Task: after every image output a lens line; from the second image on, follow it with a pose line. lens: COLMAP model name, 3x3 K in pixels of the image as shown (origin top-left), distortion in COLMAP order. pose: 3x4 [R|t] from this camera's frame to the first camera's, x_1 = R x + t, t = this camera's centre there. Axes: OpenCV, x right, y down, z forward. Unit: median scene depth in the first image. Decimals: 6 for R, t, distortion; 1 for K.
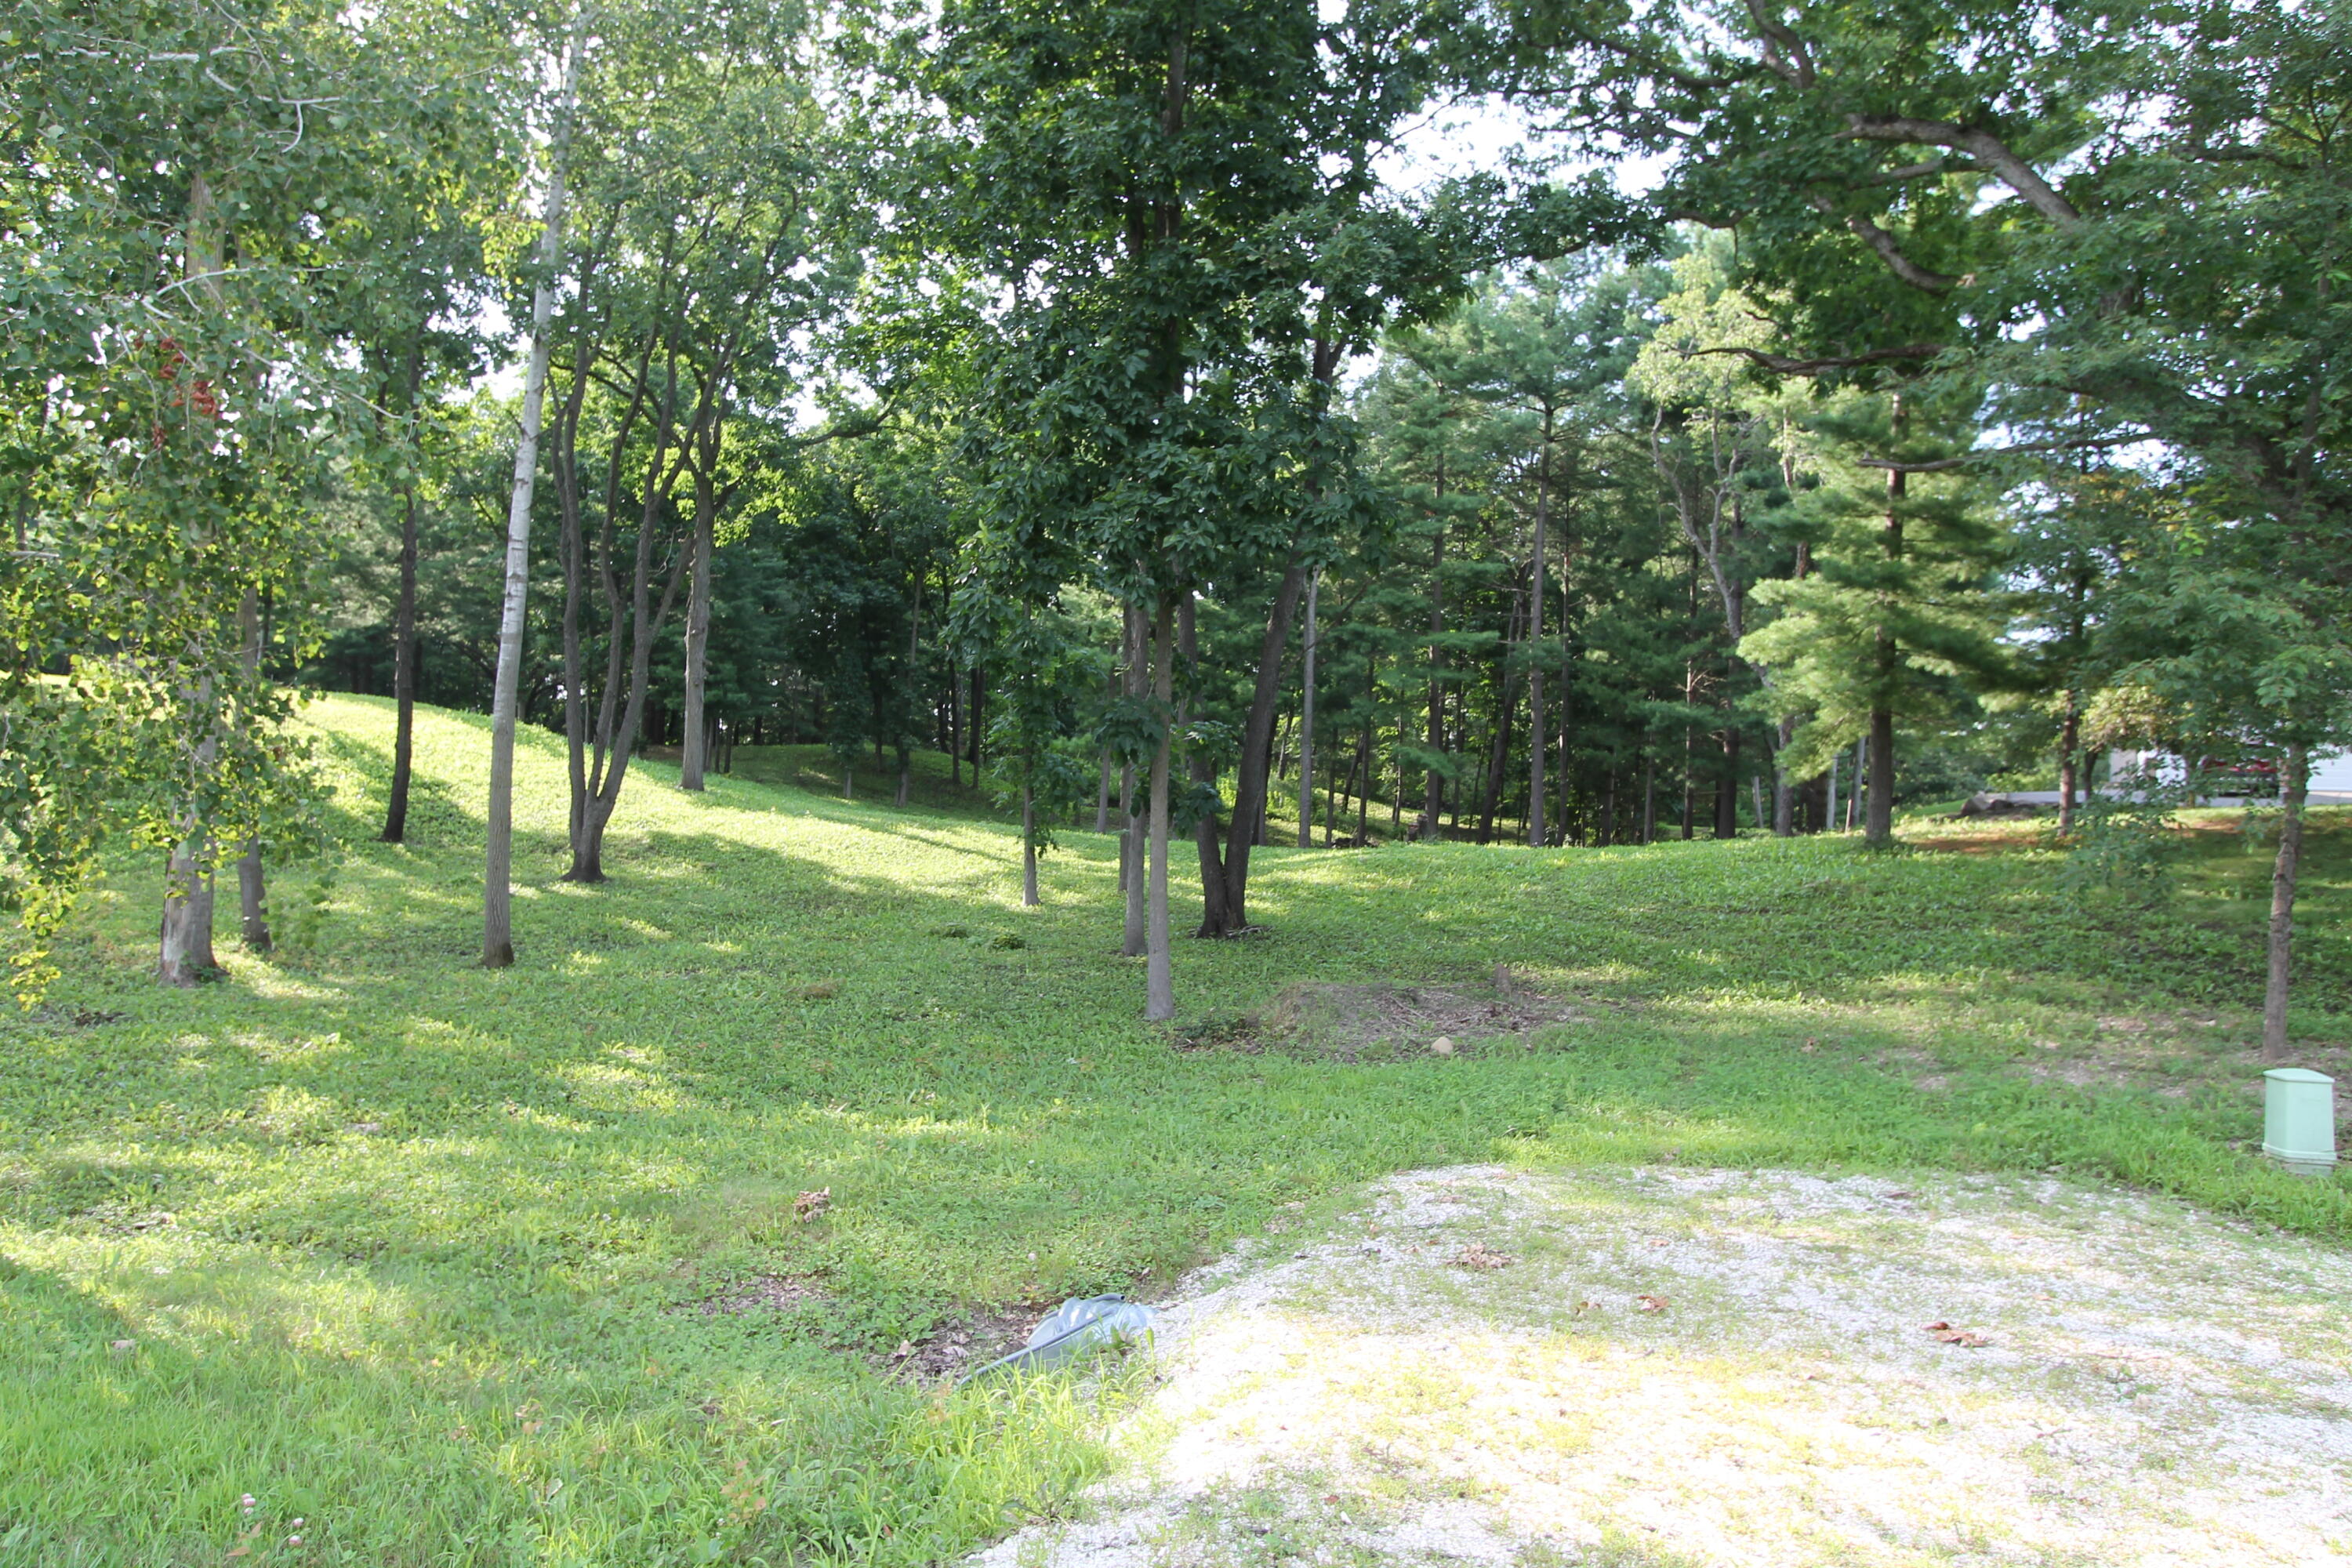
lens RADIAL K [[1535.7, 0, 1171.8], [0, 1535.7, 791.2], [0, 0, 1]] dist [-0.023564, 0.020114]
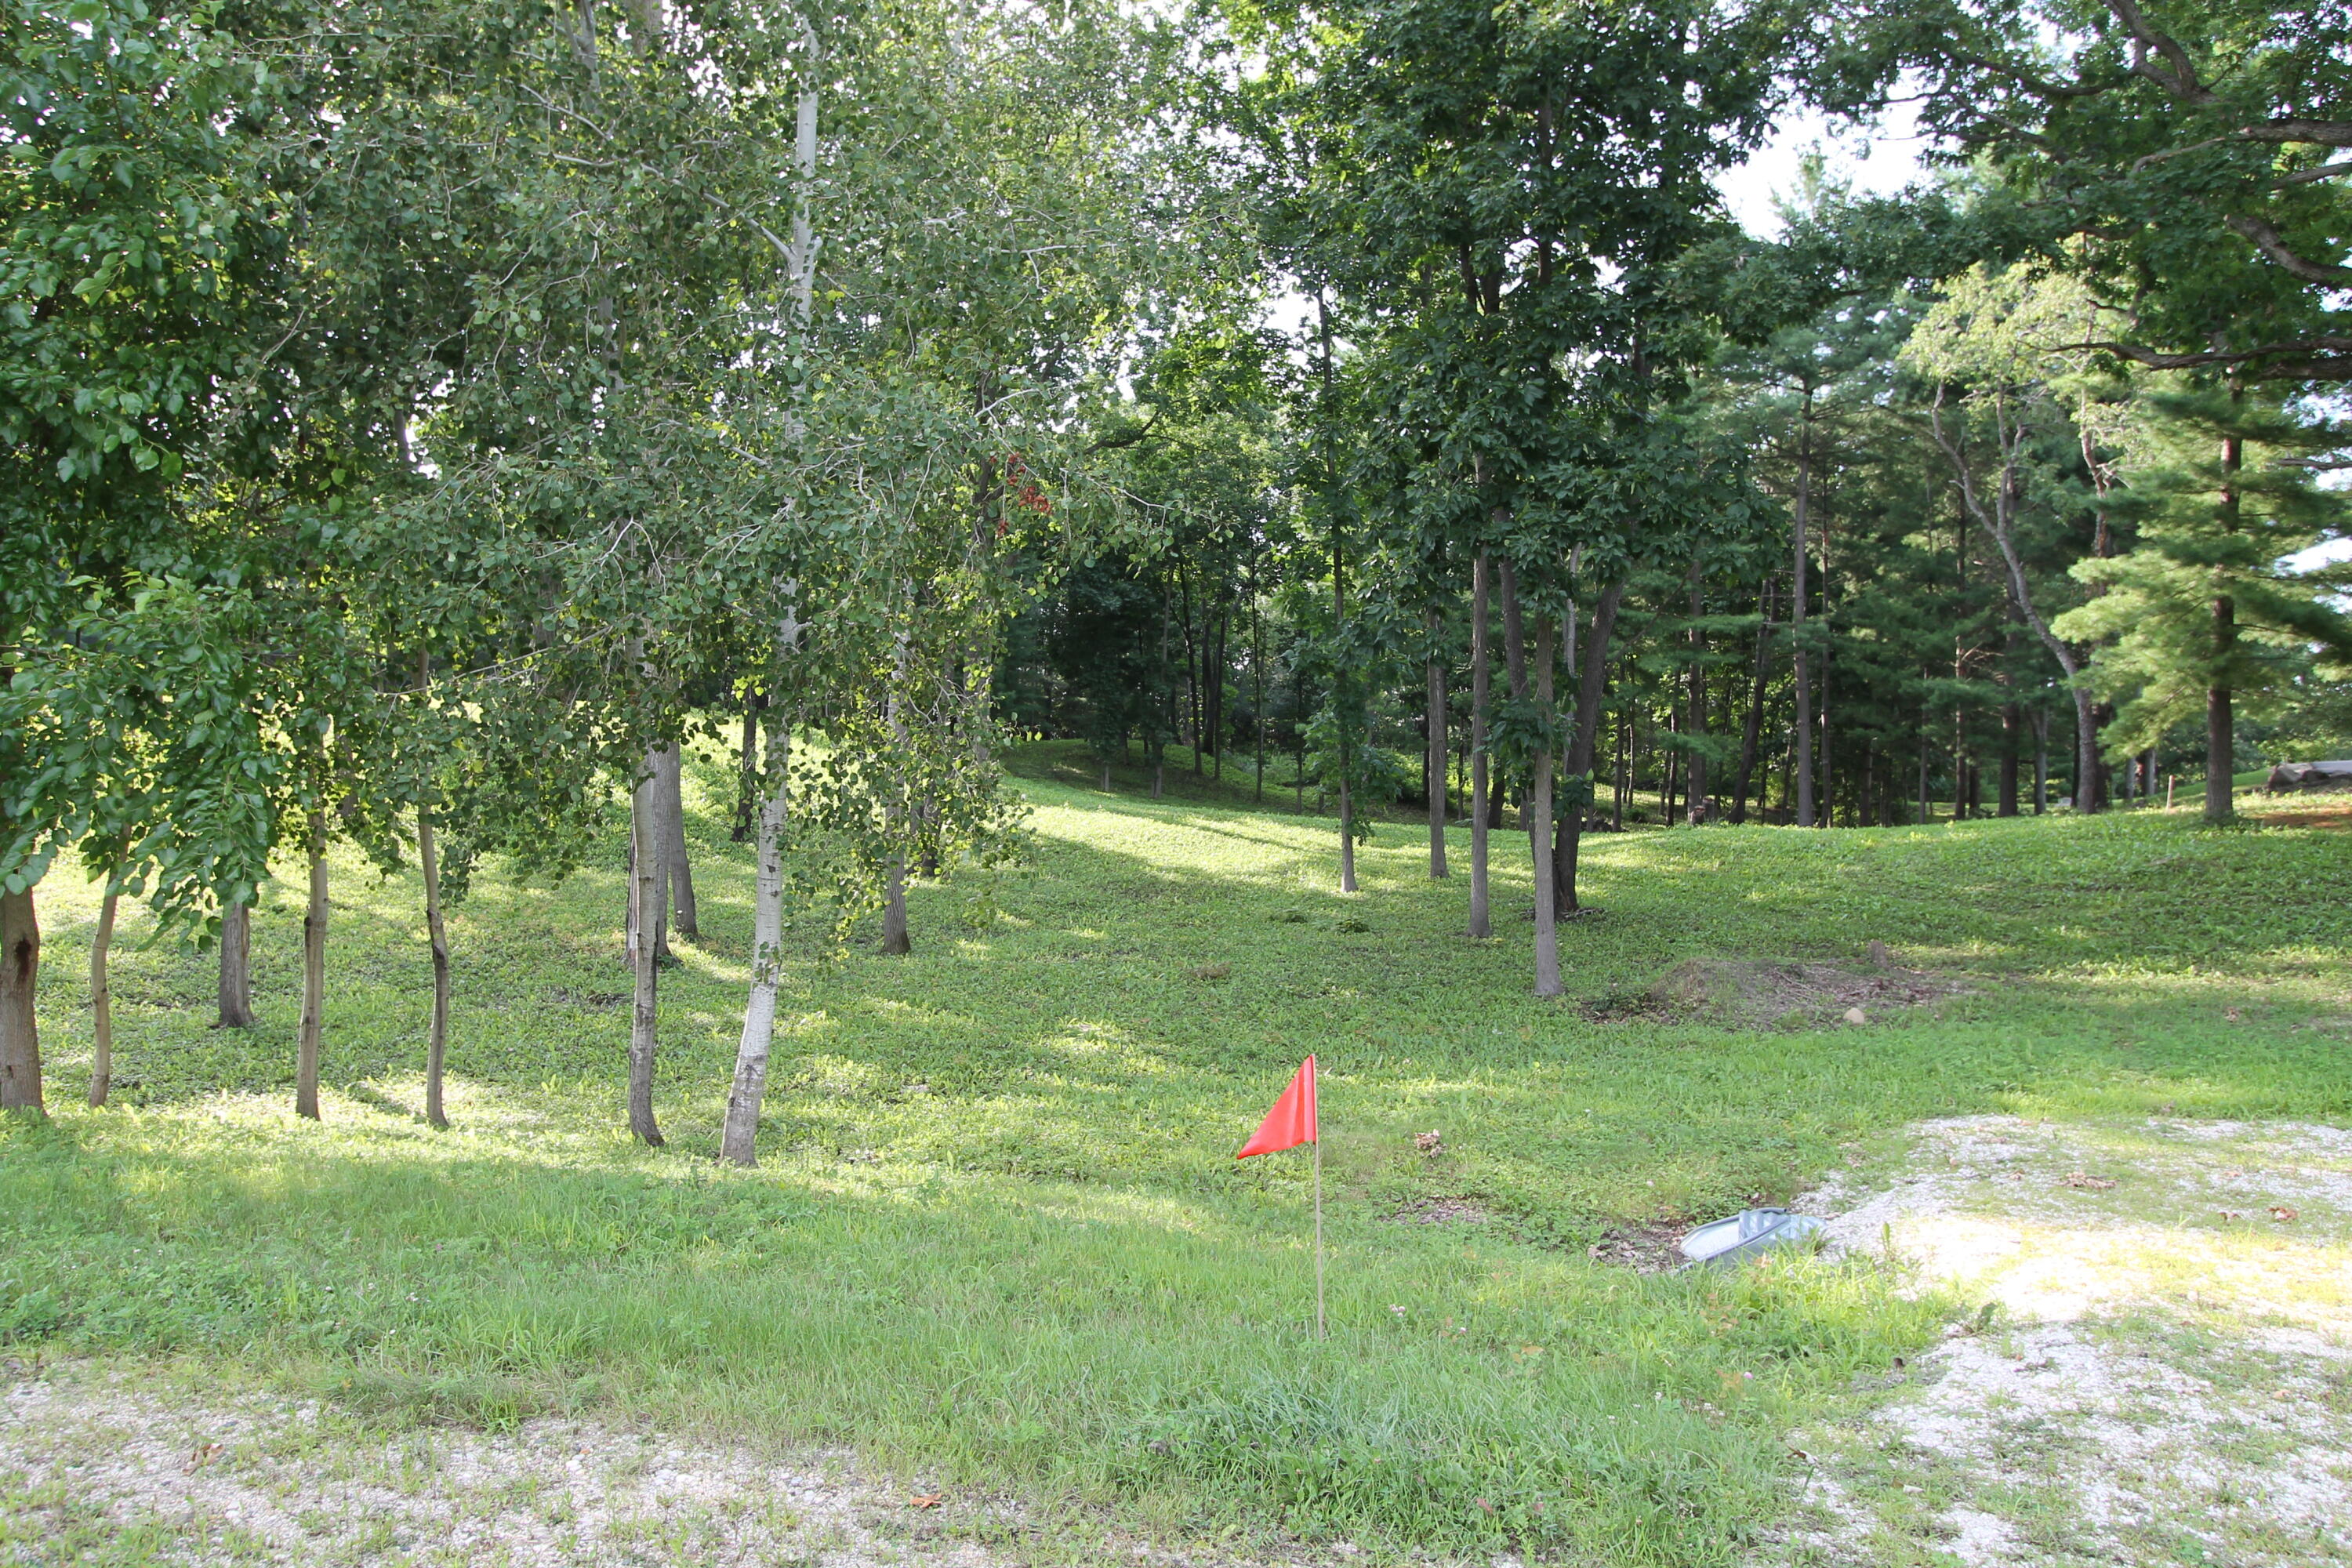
lens RADIAL K [[1535.7, 0, 1171.1], [0, 1535.7, 773.0], [0, 0, 1]] dist [-0.023564, 0.020114]
pose [[0.992590, -0.021315, -0.119628, -0.098138], [0.020883, 0.999770, -0.004862, -0.005361], [0.119704, 0.002327, 0.992807, -0.070400]]
